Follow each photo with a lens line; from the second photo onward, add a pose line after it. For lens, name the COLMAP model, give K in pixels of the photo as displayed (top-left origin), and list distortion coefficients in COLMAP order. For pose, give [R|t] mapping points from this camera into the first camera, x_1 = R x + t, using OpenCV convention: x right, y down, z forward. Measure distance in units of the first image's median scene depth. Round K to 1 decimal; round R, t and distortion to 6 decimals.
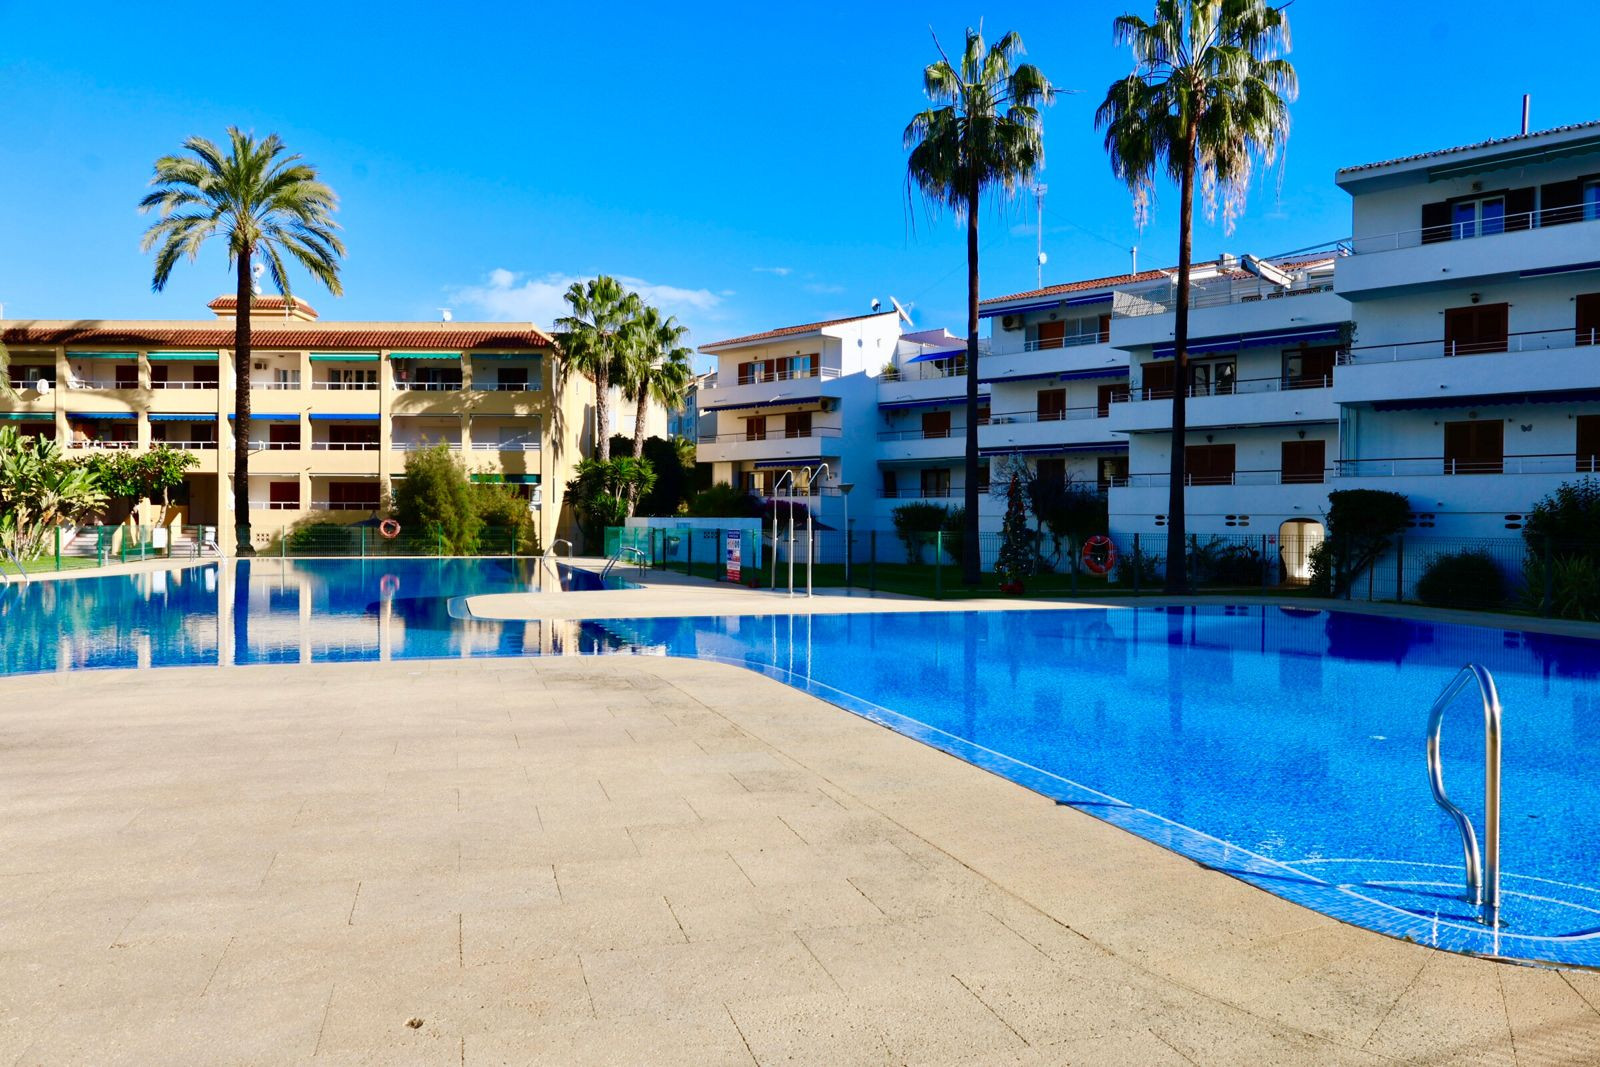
lens RADIAL K [[1091.5, 0, 801.6], [0, 1091.5, 532.4], [0, 0, 1]] dist [-0.006178, 0.001495]
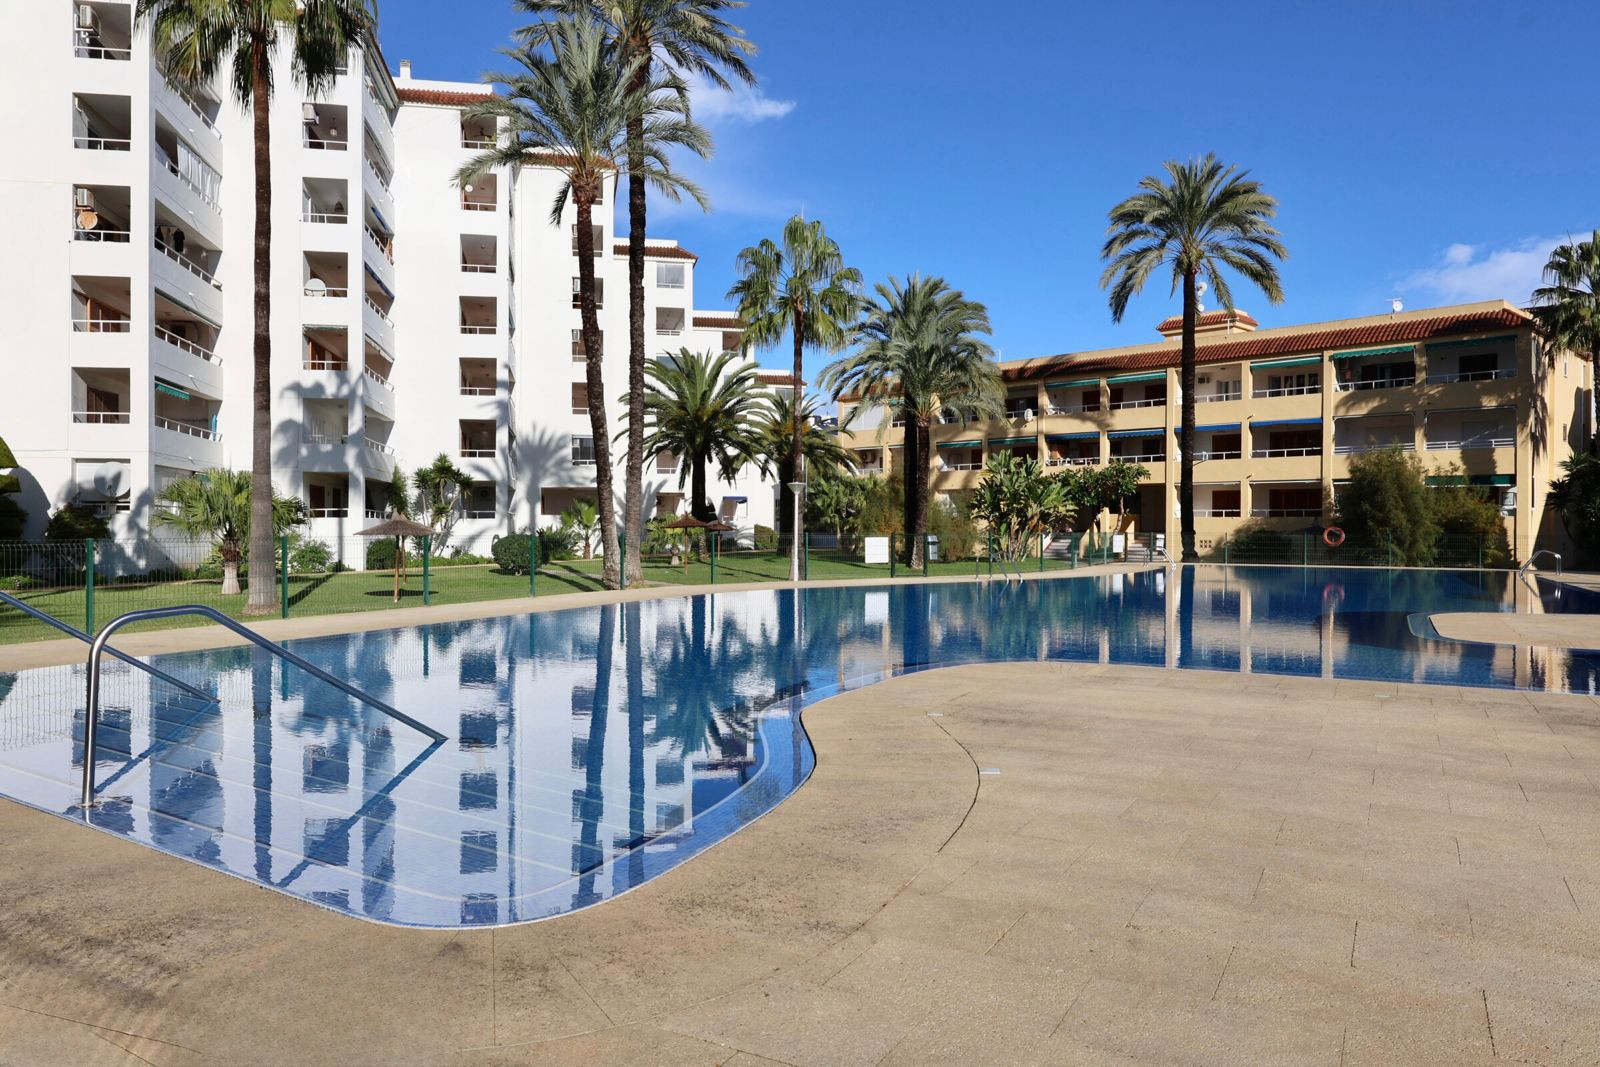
lens RADIAL K [[1091.5, 0, 801.6], [0, 1091.5, 532.4], [0, 0, 1]] dist [-0.006178, 0.001495]
pose [[0.689663, 0.002909, -0.724125, -0.005598], [-0.007027, 0.999972, -0.002676, -0.001095], [0.724097, 0.006934, 0.689664, -0.000264]]
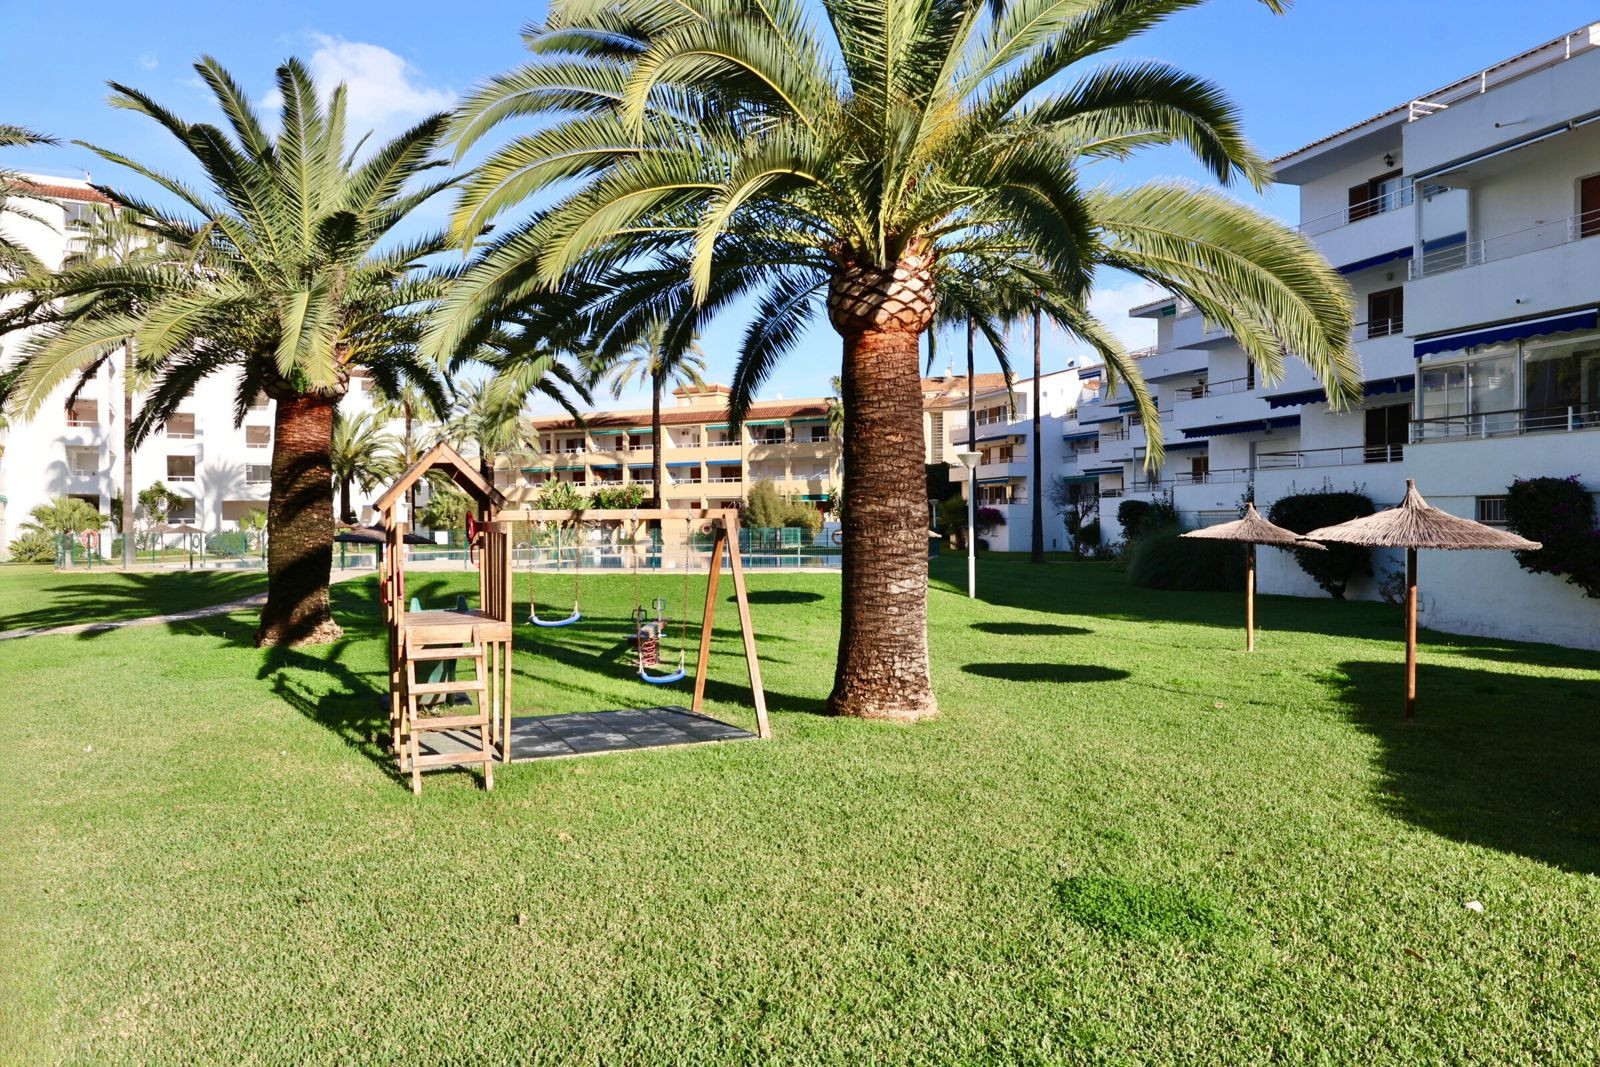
lens RADIAL K [[1091.5, 0, 801.6], [0, 1091.5, 532.4], [0, 0, 1]] dist [-0.006178, 0.001495]
pose [[0.878560, -0.006129, -0.477593, 0.570382], [0.005770, 0.999981, -0.002218, 0.005817], [0.477597, -0.000807, 0.878579, -0.478801]]
